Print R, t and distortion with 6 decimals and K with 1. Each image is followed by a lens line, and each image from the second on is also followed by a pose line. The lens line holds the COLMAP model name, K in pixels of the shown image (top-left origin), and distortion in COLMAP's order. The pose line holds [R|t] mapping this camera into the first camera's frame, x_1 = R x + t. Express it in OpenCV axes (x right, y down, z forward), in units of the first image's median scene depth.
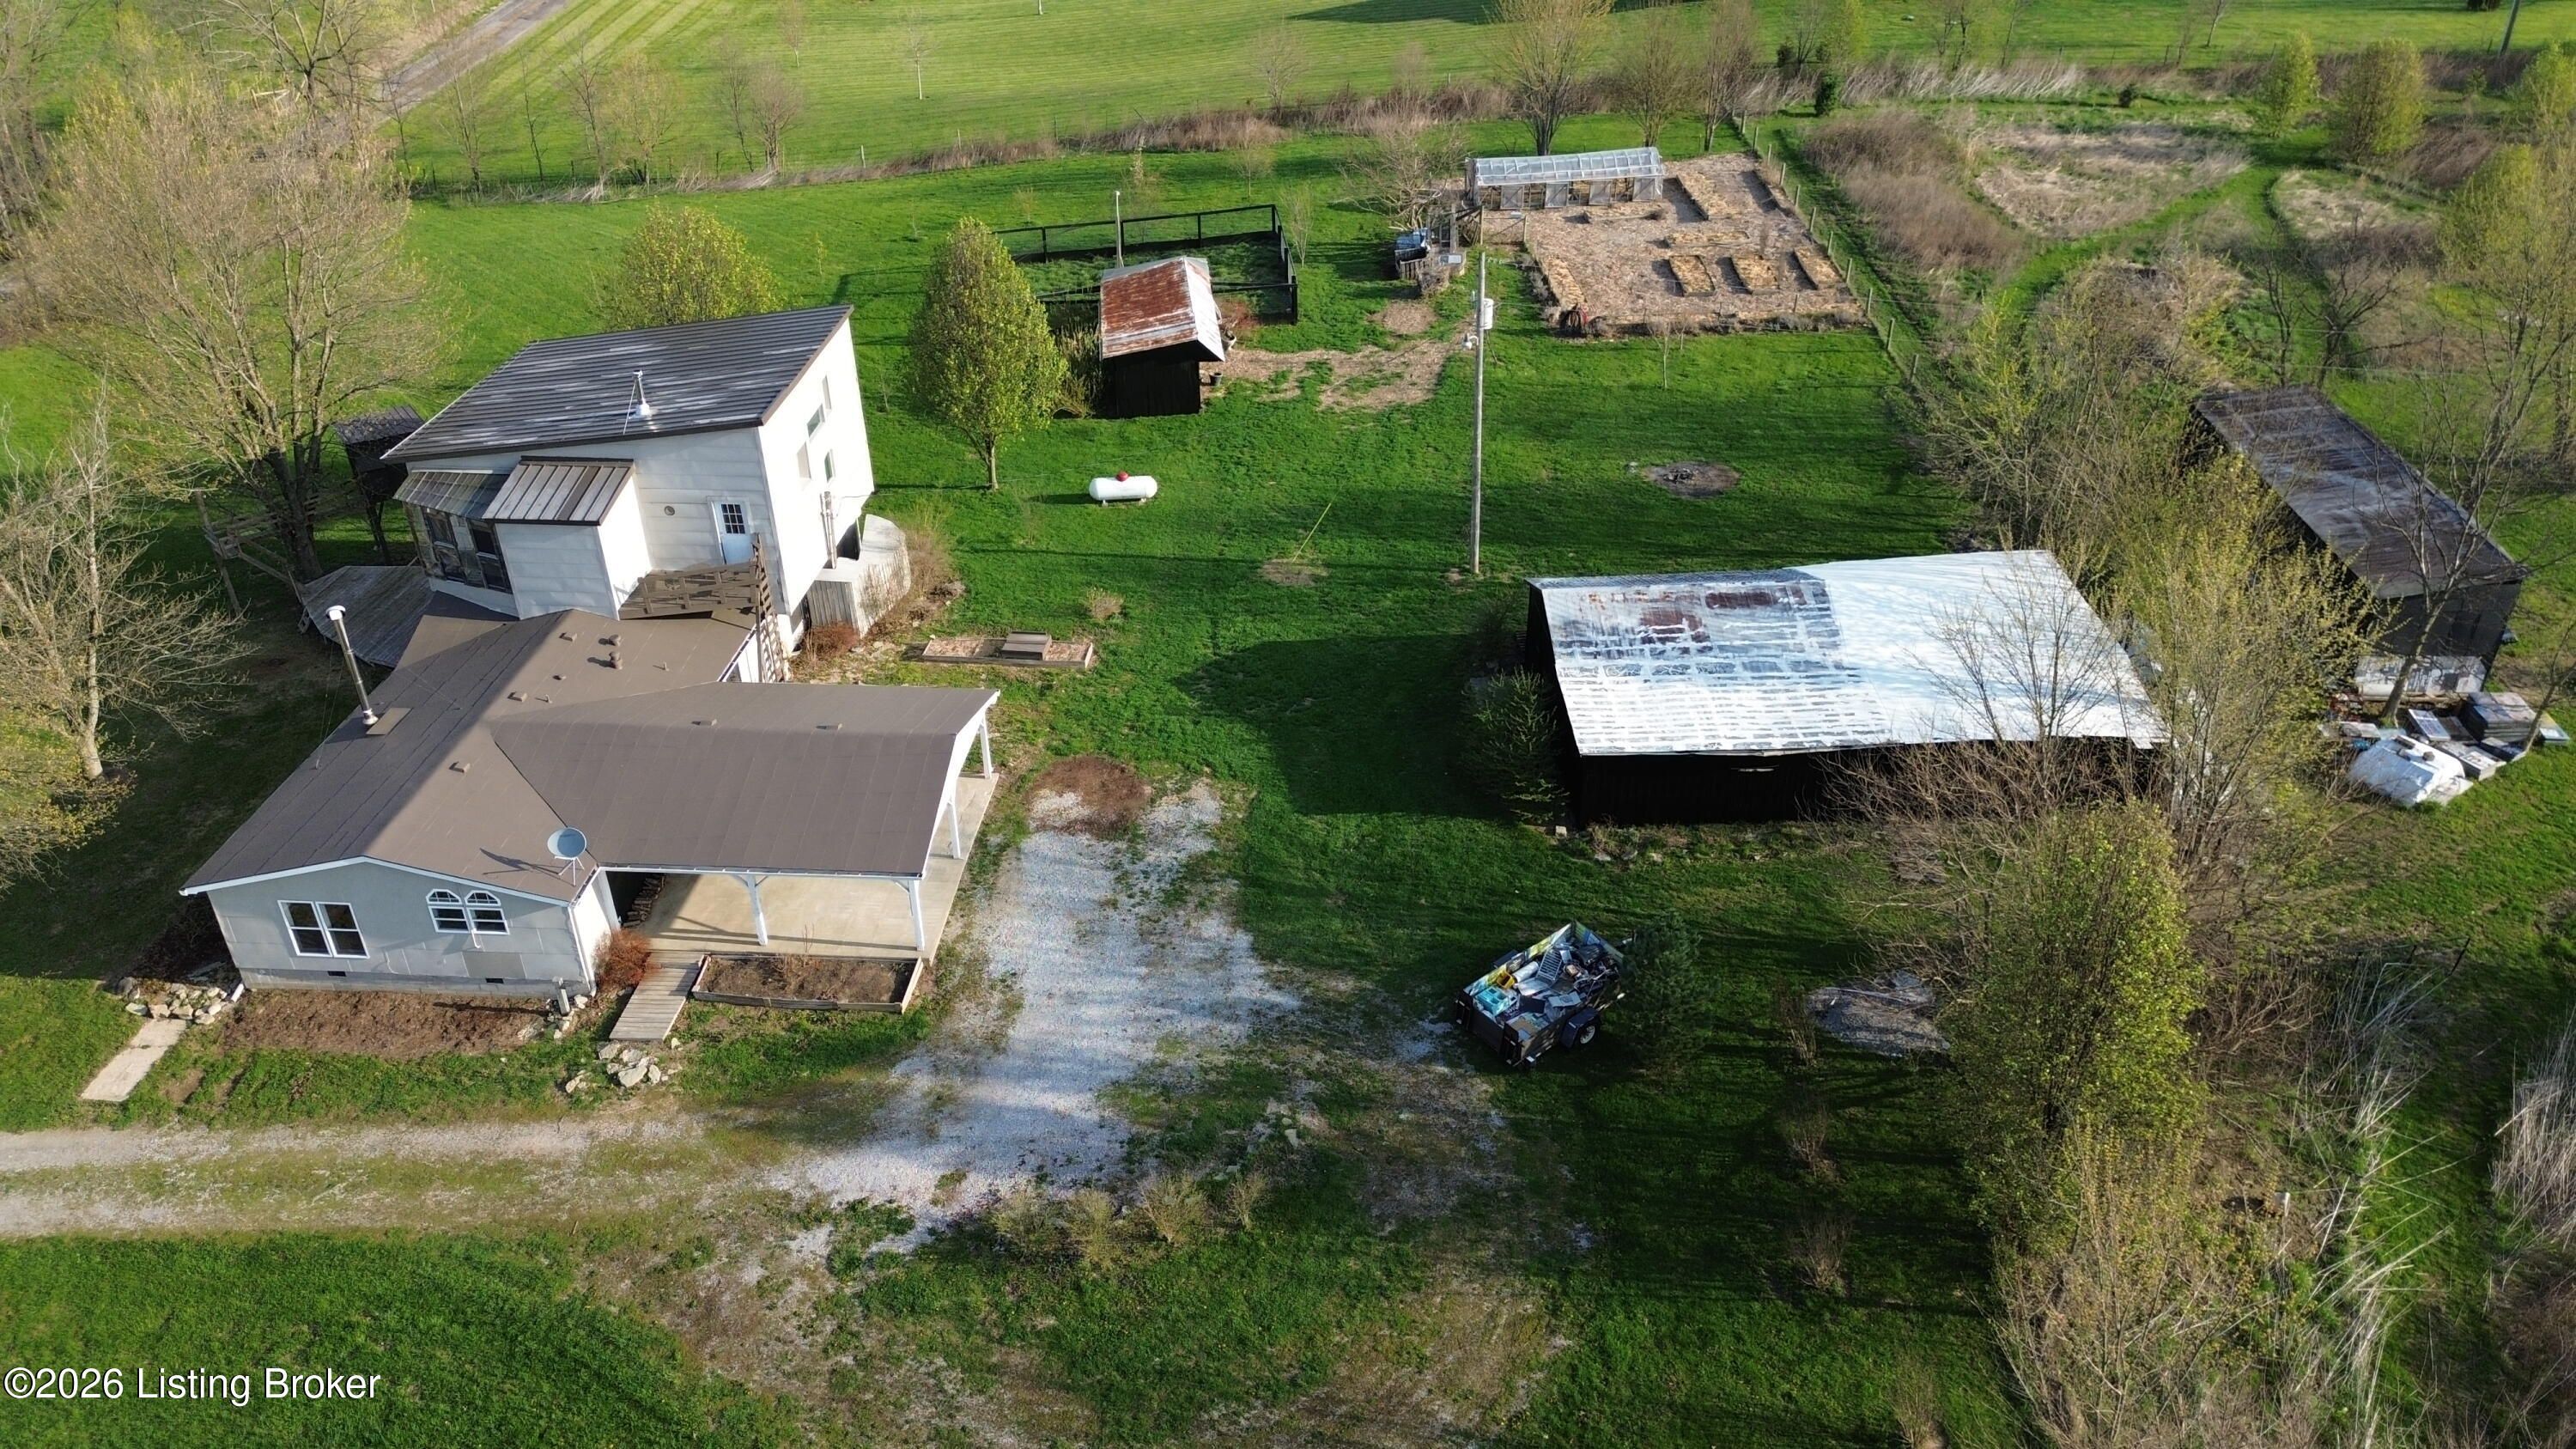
lens RADIAL K [[1820.3, 0, 1278.6], [0, 1820.3, 723.3], [0, 0, 1]] dist [0.084155, -0.083709]
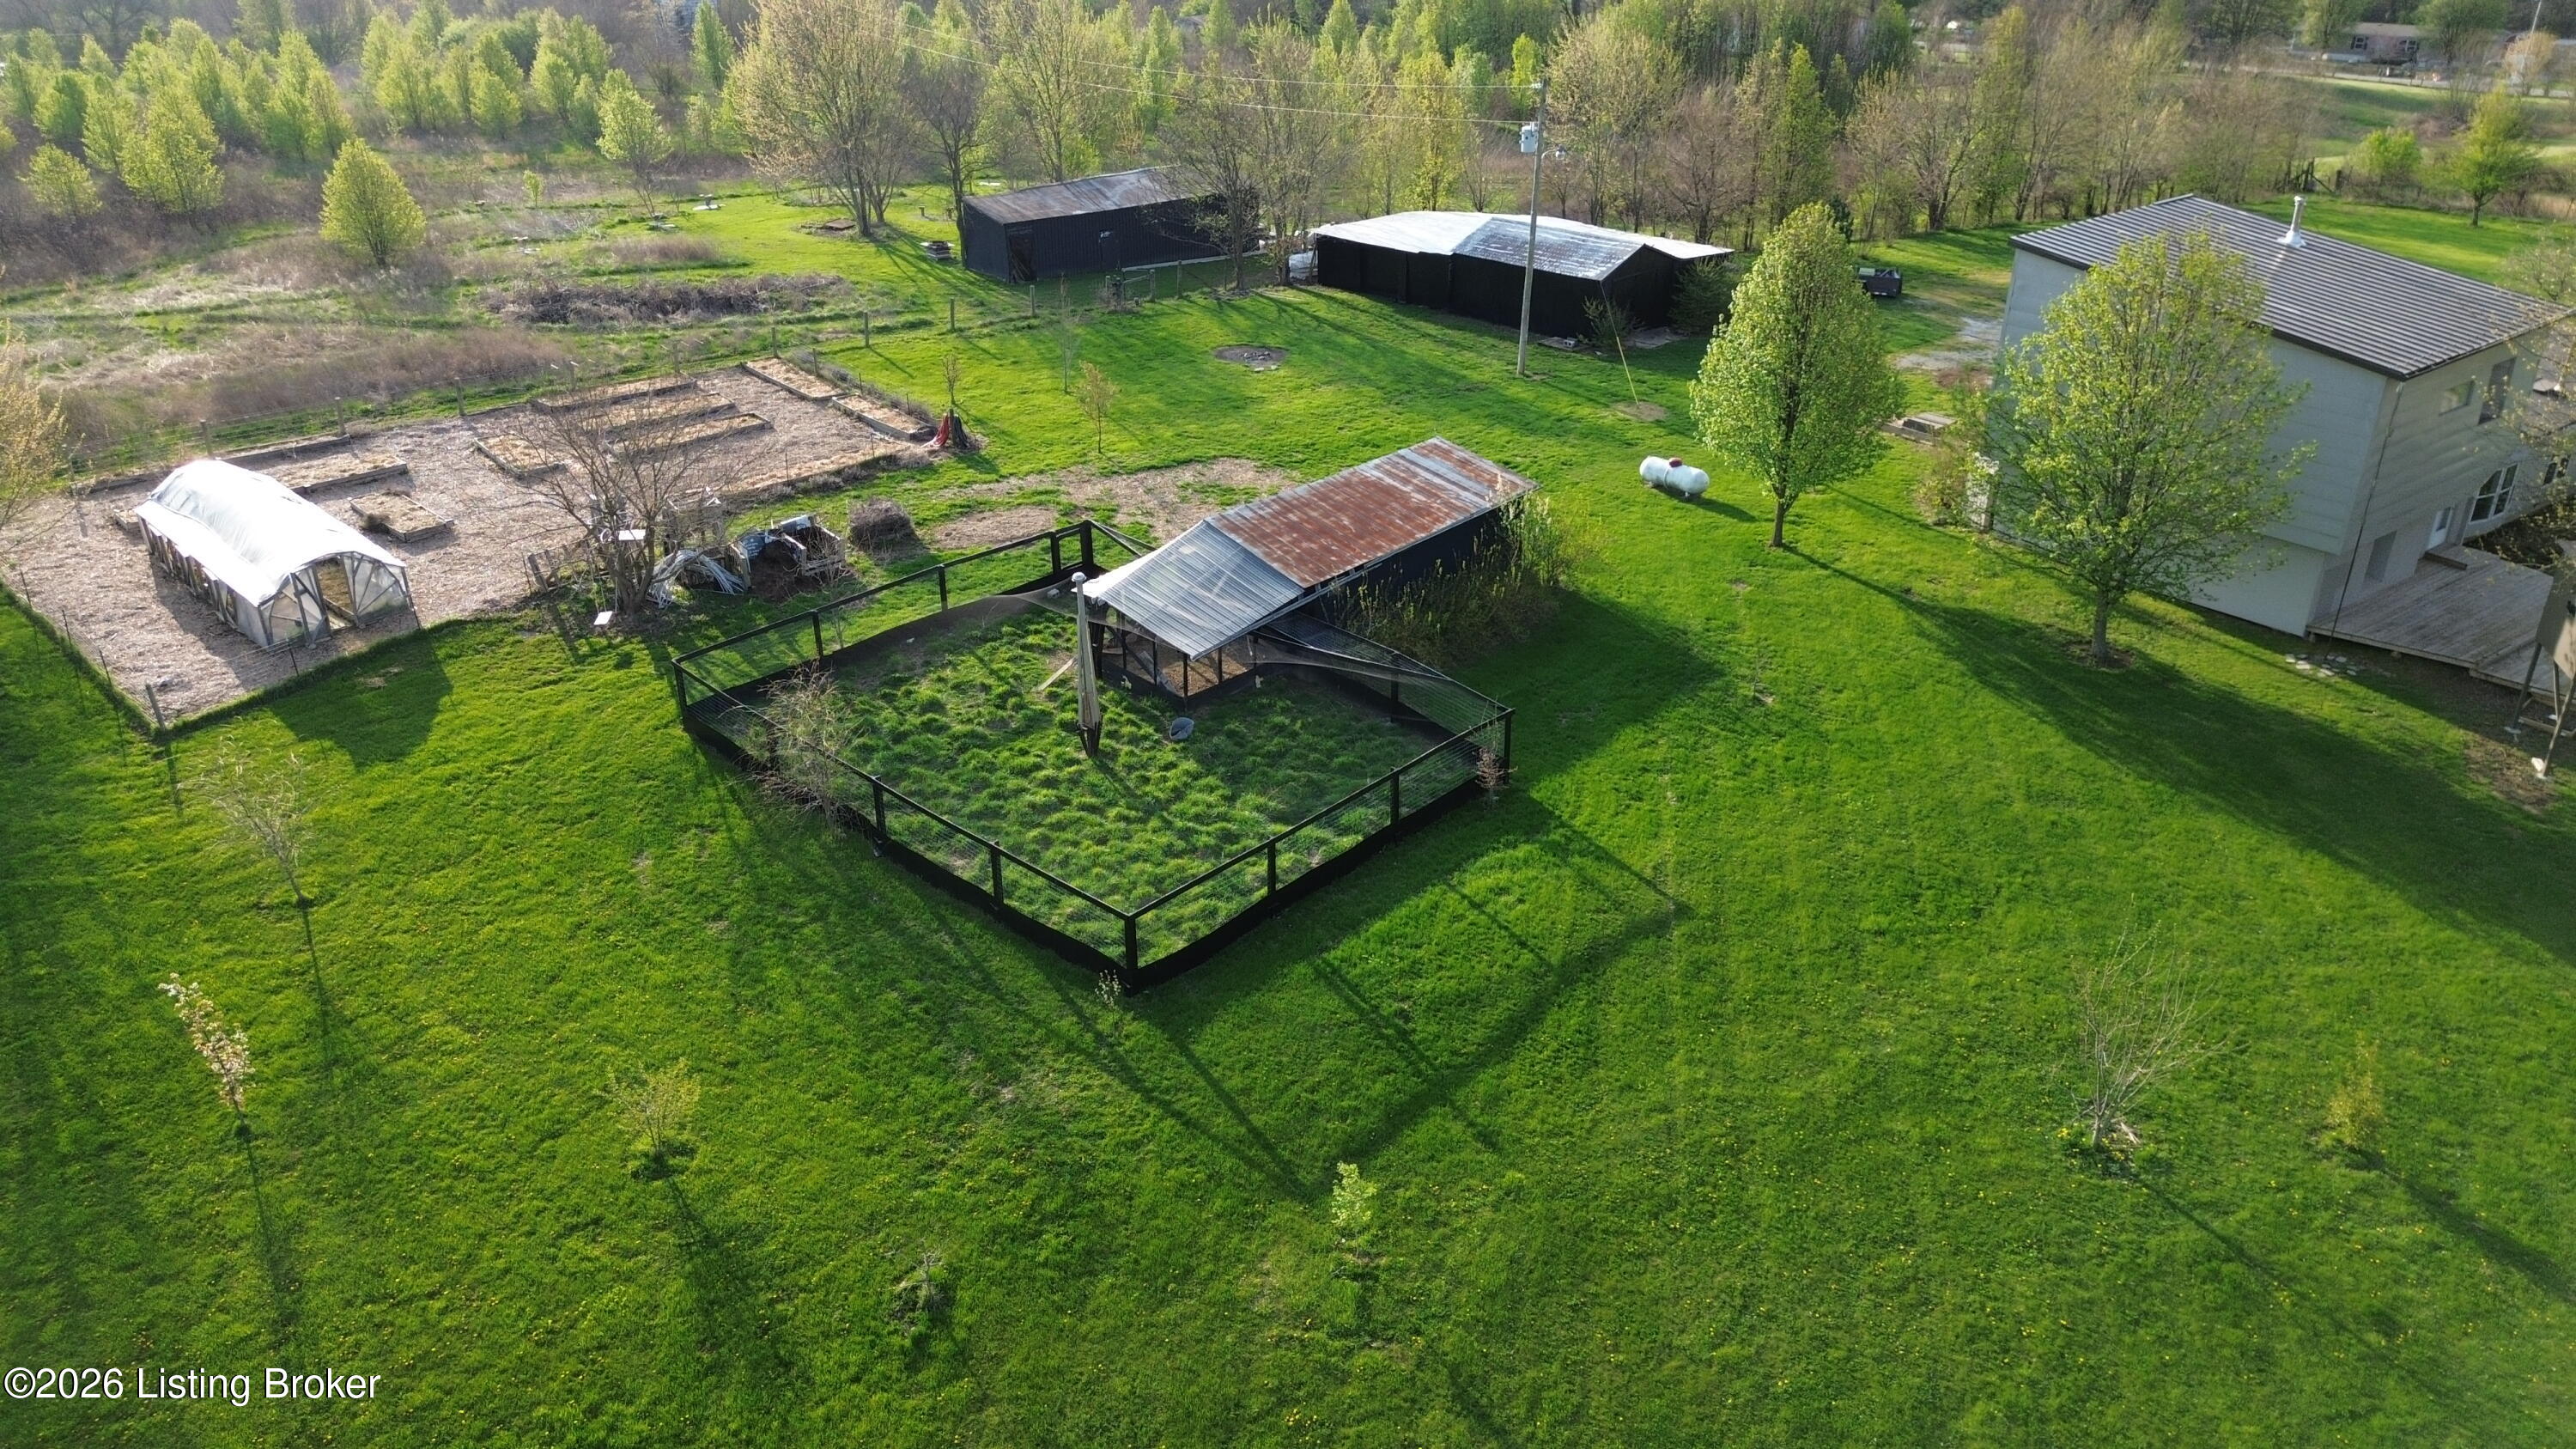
lens RADIAL K [[1820.3, 0, 1289.4], [0, 1820.3, 729.0], [0, 0, 1]] dist [0.084155, -0.083709]
pose [[-0.657934, -0.324796, 0.679434, -0.784781], [0.409709, 0.602624, 0.684823, -0.957029], [-0.631871, 0.728939, -0.263416, 1.859088]]
